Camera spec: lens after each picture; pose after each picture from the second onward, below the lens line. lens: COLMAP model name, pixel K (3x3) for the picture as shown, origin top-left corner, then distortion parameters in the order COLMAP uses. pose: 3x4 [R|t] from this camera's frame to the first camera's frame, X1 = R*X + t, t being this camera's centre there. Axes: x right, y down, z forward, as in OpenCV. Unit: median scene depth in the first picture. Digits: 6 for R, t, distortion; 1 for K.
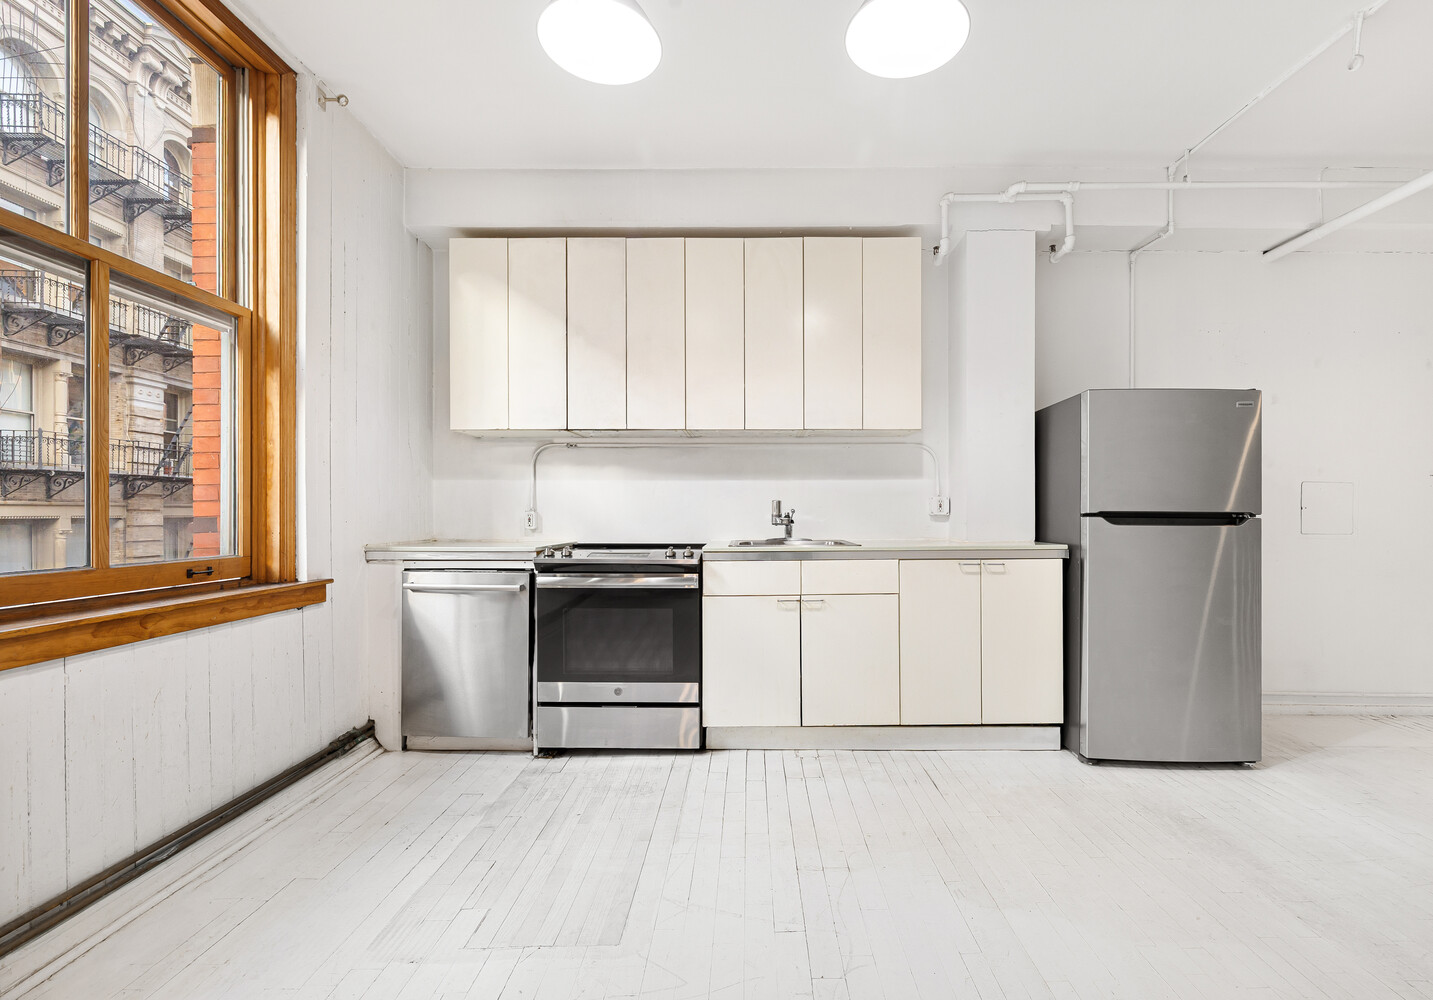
lens RADIAL K [[637.6, 0, 720.4], [0, 637.6, 507.1], [0, 0, 1]] dist [0.001201, 0.000512]
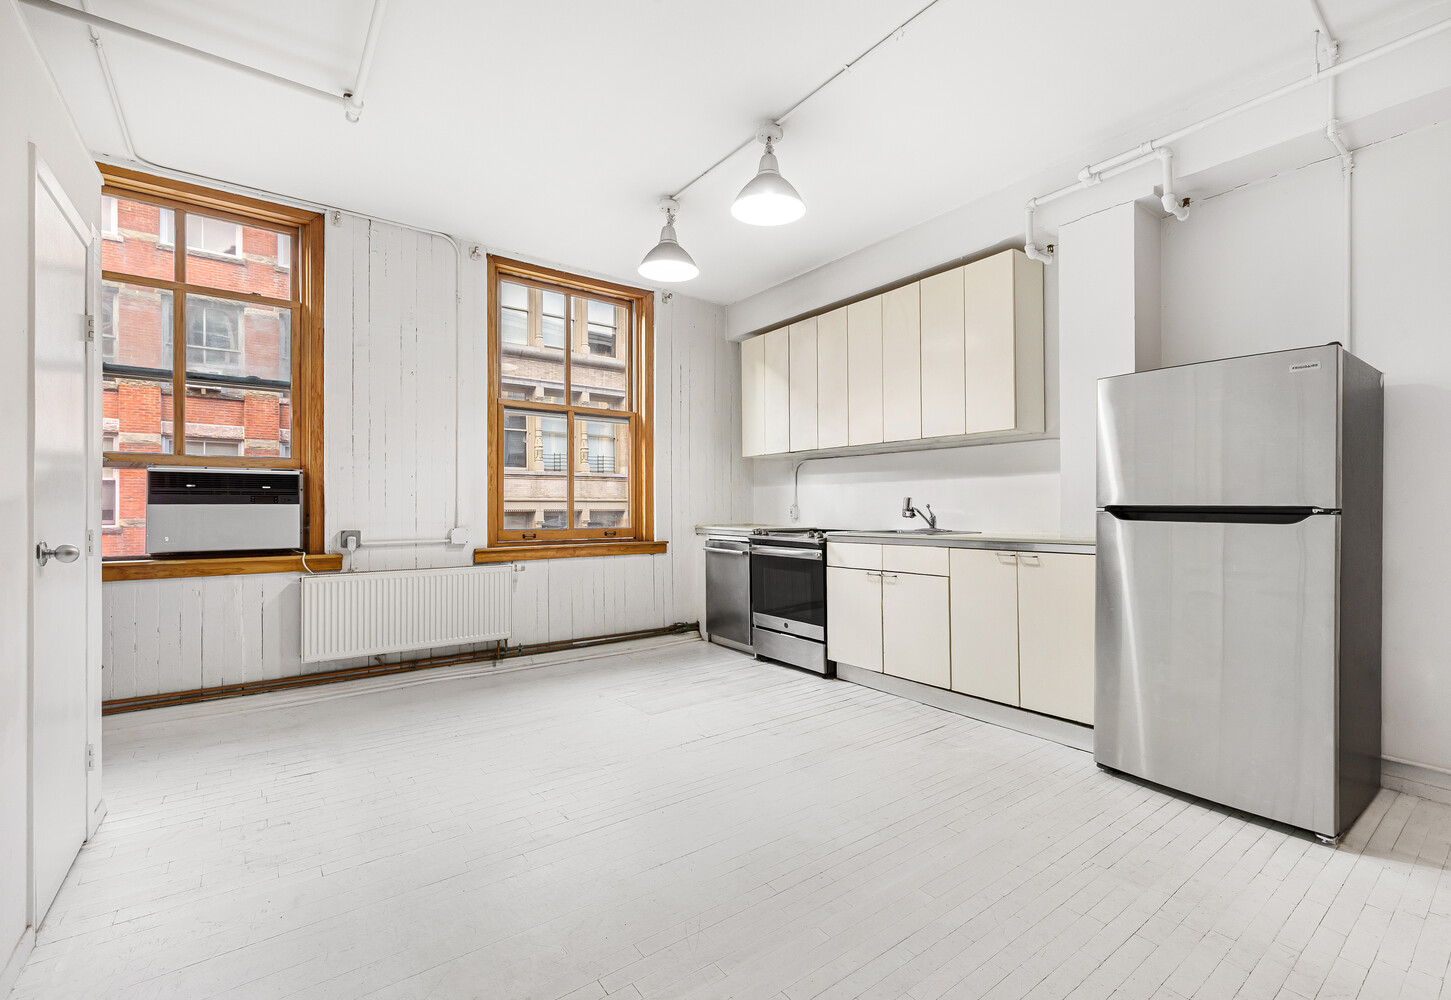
lens RADIAL K [[639.1, 0, 725.5], [0, 639.1, 500.0], [0, 0, 1]] dist [-0.001272, -0.000258]
pose [[0.591297, -0.010866, -0.806380, 0.981405], [0.007369, 0.999940, -0.008071, 0.002319], [0.806420, -0.001170, 0.591342, -0.017550]]
